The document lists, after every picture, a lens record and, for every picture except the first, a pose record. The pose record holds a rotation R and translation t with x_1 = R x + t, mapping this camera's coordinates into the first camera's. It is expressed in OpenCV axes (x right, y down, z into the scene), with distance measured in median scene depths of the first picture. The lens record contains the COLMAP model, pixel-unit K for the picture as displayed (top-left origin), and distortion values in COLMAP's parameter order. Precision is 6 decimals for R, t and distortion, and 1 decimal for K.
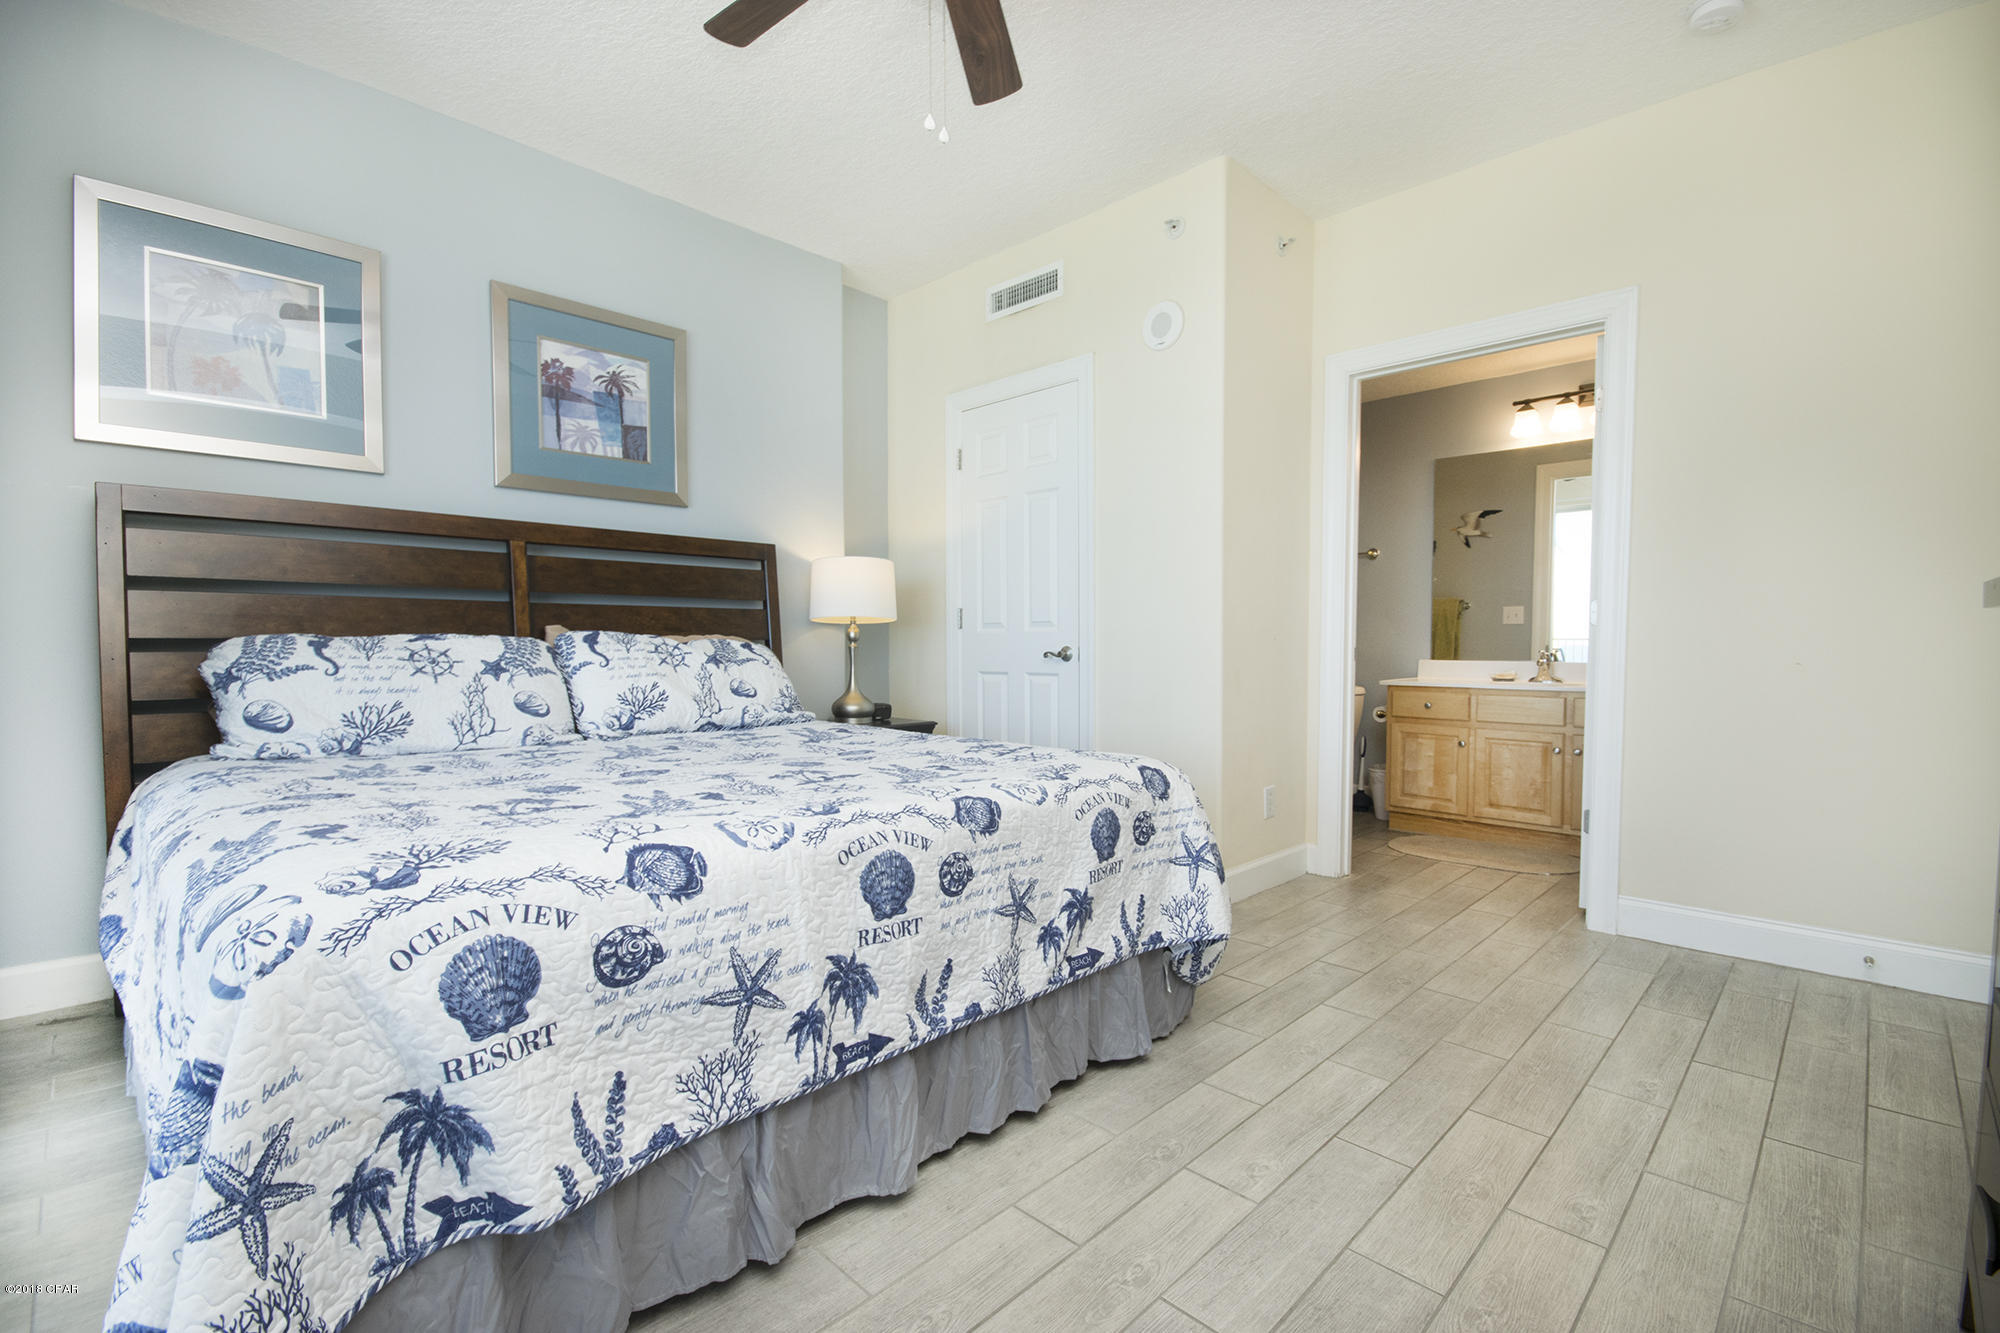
lens RADIAL K [[865.4, 0, 1000.0], [0, 865.4, 666.5], [0, 0, 1]] dist [-0.001626, -0.000129]
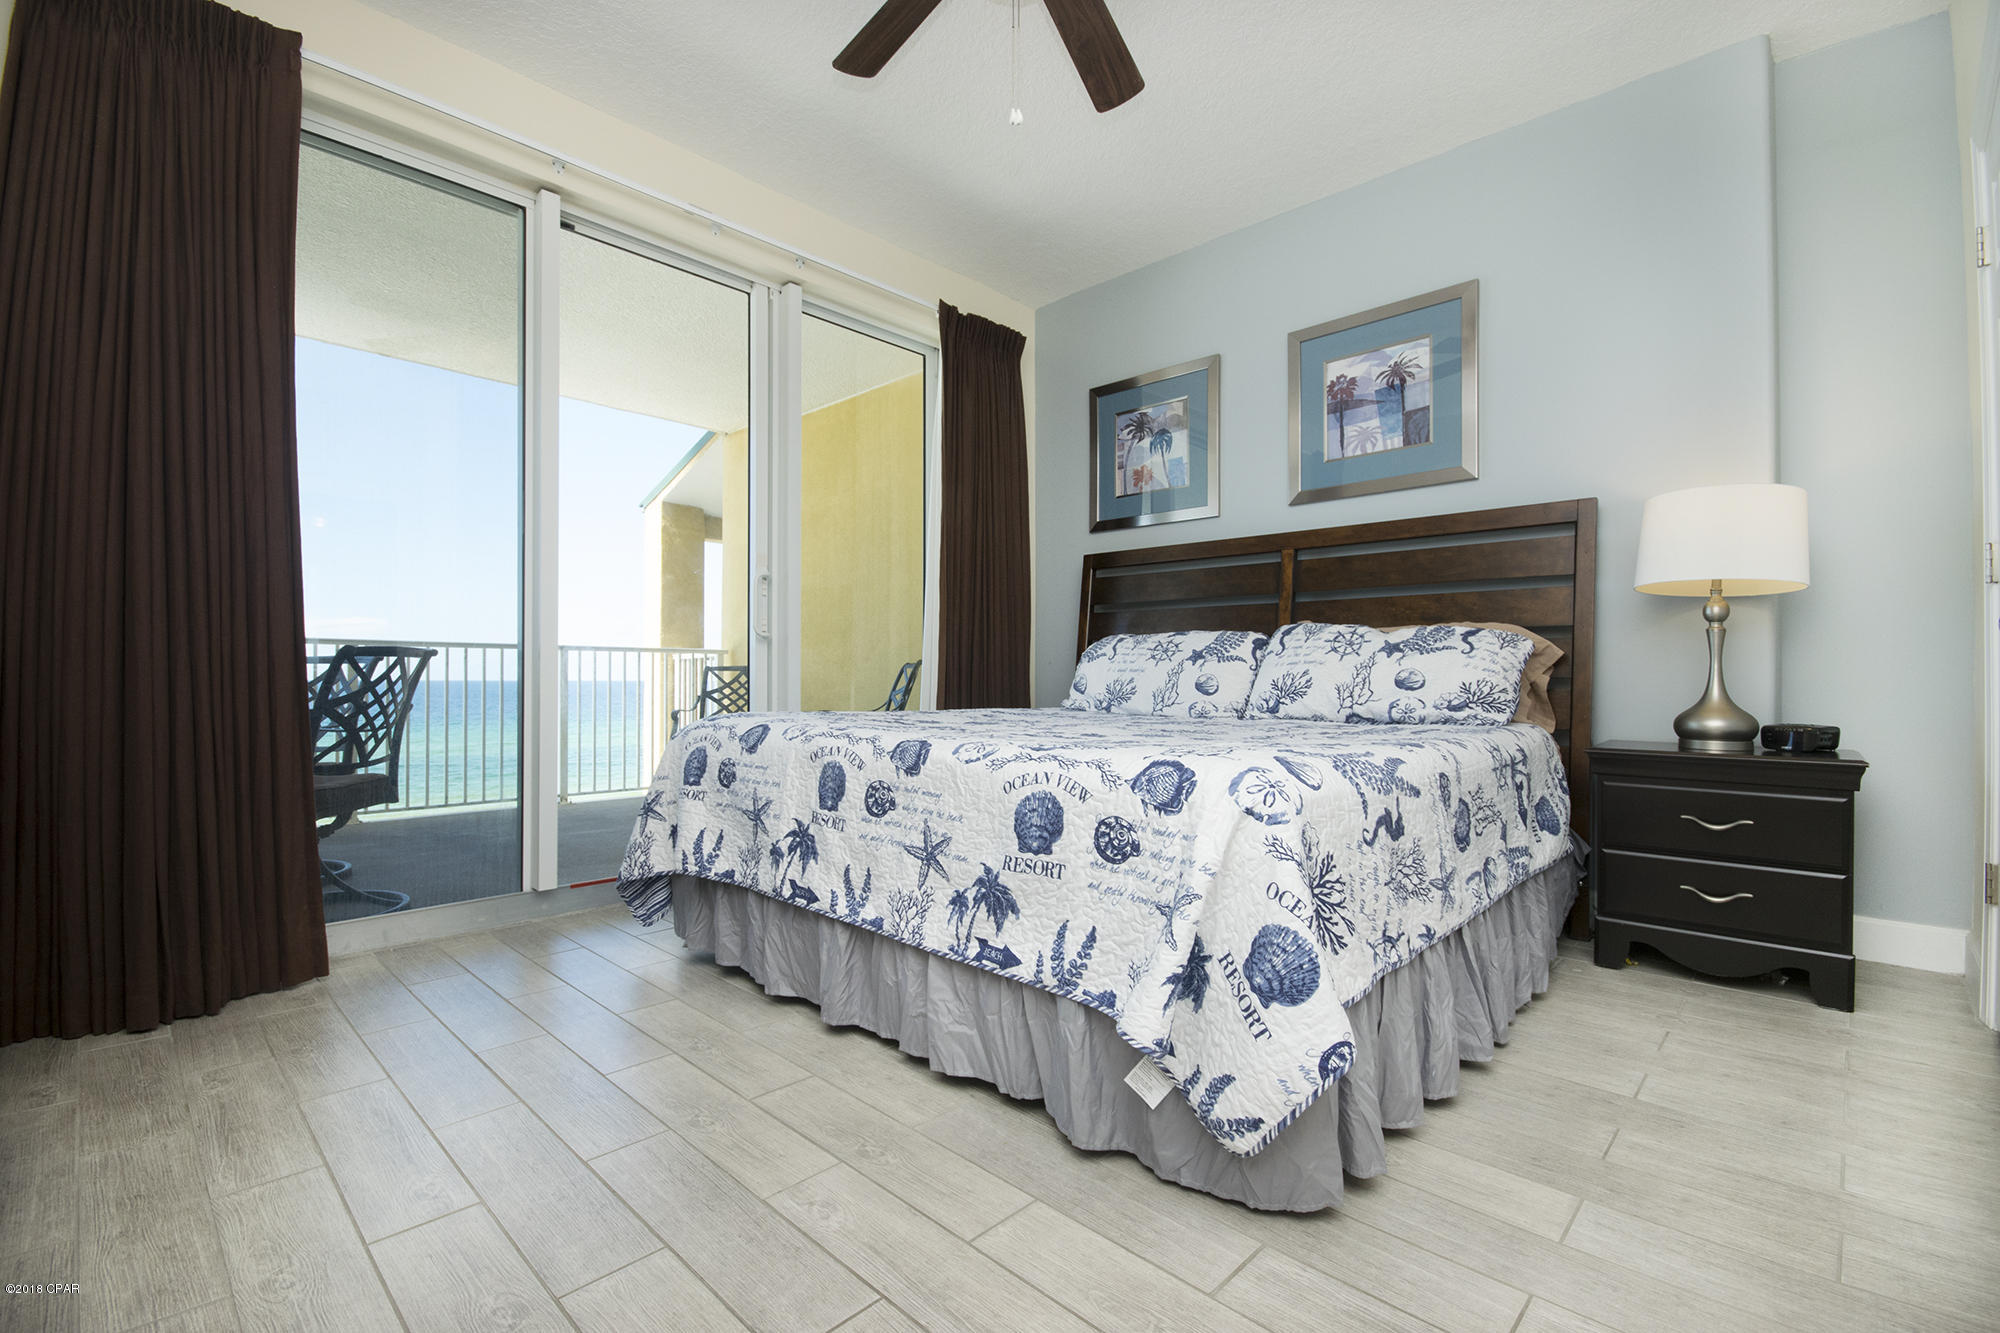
lens RADIAL K [[872.9, 0, 1000.0], [0, 872.9, 666.5], [0, 0, 1]] dist [0.000231, -0.008600]
pose [[0.021897, -0.012844, -0.999678, 0.595725], [-0.030717, 0.999437, -0.013514, 0.038030], [0.999288, 0.031003, 0.021490, 0.595674]]
